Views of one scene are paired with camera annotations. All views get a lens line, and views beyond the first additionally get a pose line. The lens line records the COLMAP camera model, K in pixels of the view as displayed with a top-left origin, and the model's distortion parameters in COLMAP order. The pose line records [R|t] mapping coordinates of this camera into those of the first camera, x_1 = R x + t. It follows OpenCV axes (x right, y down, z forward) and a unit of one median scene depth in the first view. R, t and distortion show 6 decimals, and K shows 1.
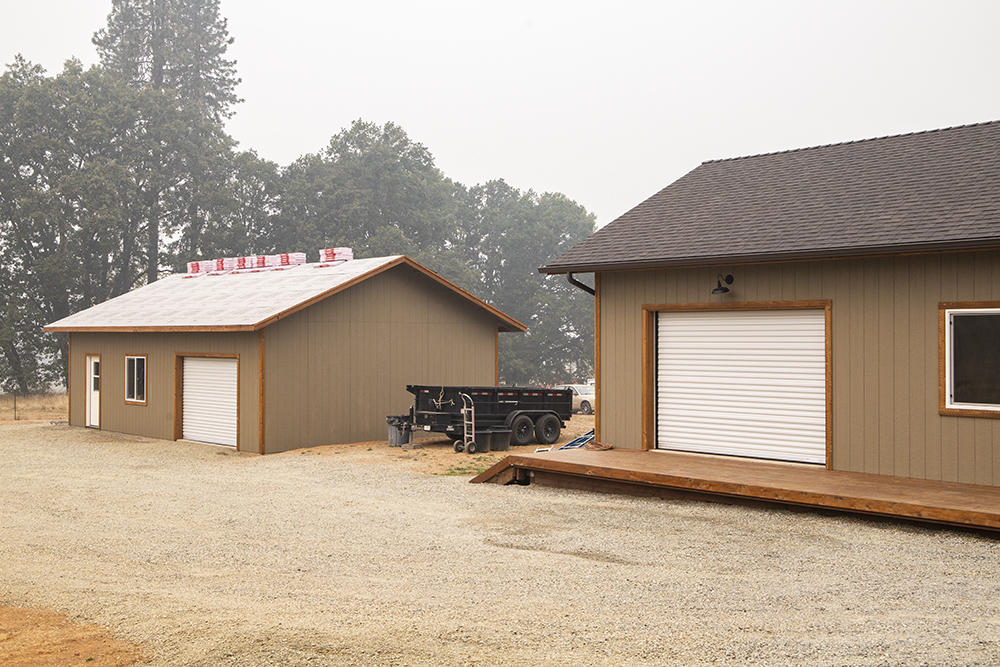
lens RADIAL K [[1121.8, 0, 501.2], [0, 1121.8, 333.4], [0, 0, 1]] dist [0.027487, 0.000000]
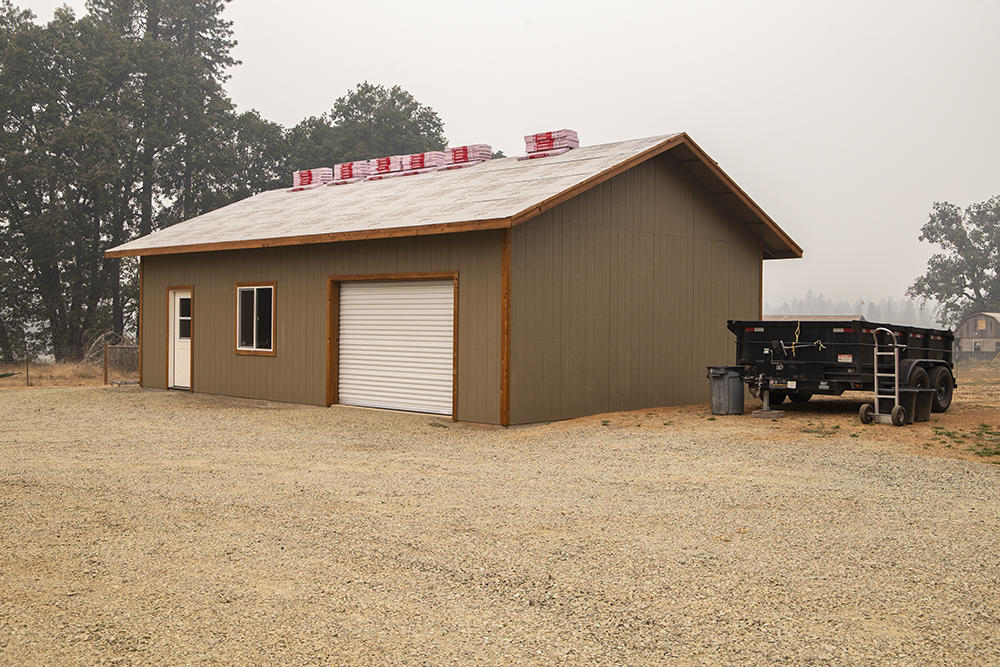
lens RADIAL K [[1006.8, 0, 498.8], [0, 1006.8, 333.3], [0, 0, 1]] dist [0.019011, 0.000000]
pose [[0.997416, 0.006391, 0.071561, -0.079322], [-0.007388, 0.999879, 0.013669, 0.014428], [-0.071465, -0.014162, 0.997343, 0.132821]]
